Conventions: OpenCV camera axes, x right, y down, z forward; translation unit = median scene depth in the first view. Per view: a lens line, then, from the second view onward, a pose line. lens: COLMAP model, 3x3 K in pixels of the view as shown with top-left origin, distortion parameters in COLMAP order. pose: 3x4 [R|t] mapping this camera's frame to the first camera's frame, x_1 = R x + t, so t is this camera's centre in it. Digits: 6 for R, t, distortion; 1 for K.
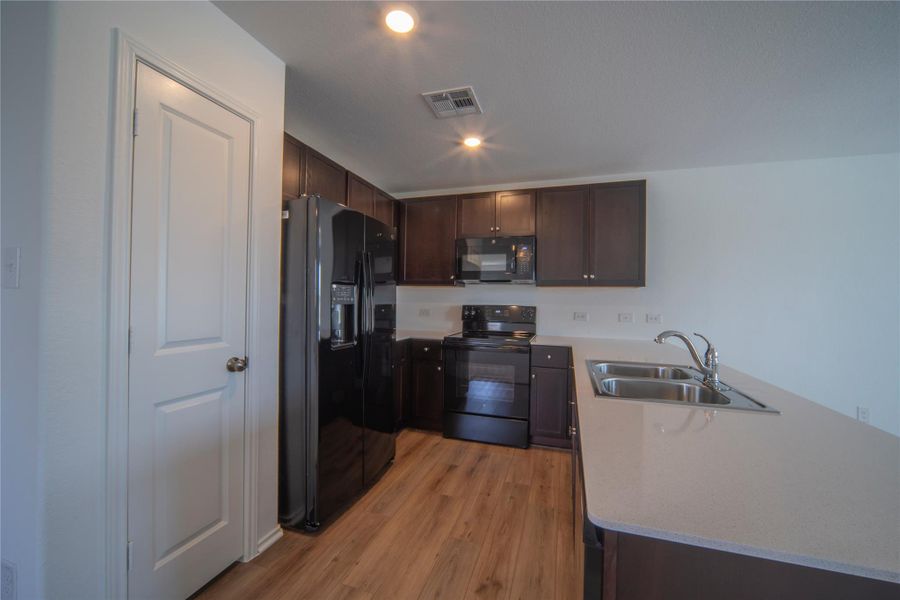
lens RADIAL K [[350.3, 0, 451.4], [0, 350.3, 294.8], [0, 0, 1]] dist [0.010419, 0.000133]
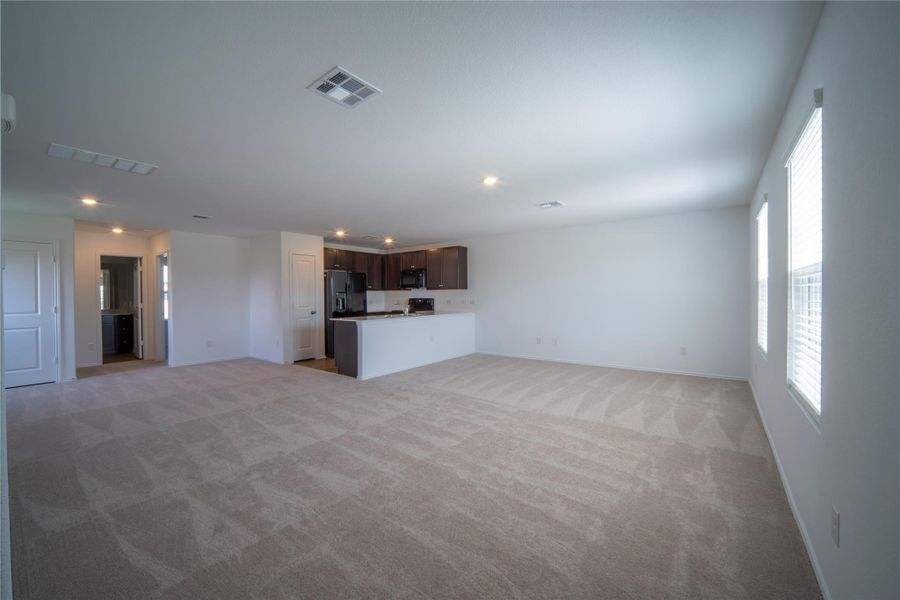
lens RADIAL K [[350.3, 0, 451.4], [0, 350.3, 294.8], [0, 0, 1]] dist [0.010419, 0.000133]
pose [[0.947592, -0.018096, -0.318971, 1.991770], [0.023569, 0.999634, 0.013306, -0.033248], [0.318613, -0.020127, 0.947671, -2.129736]]
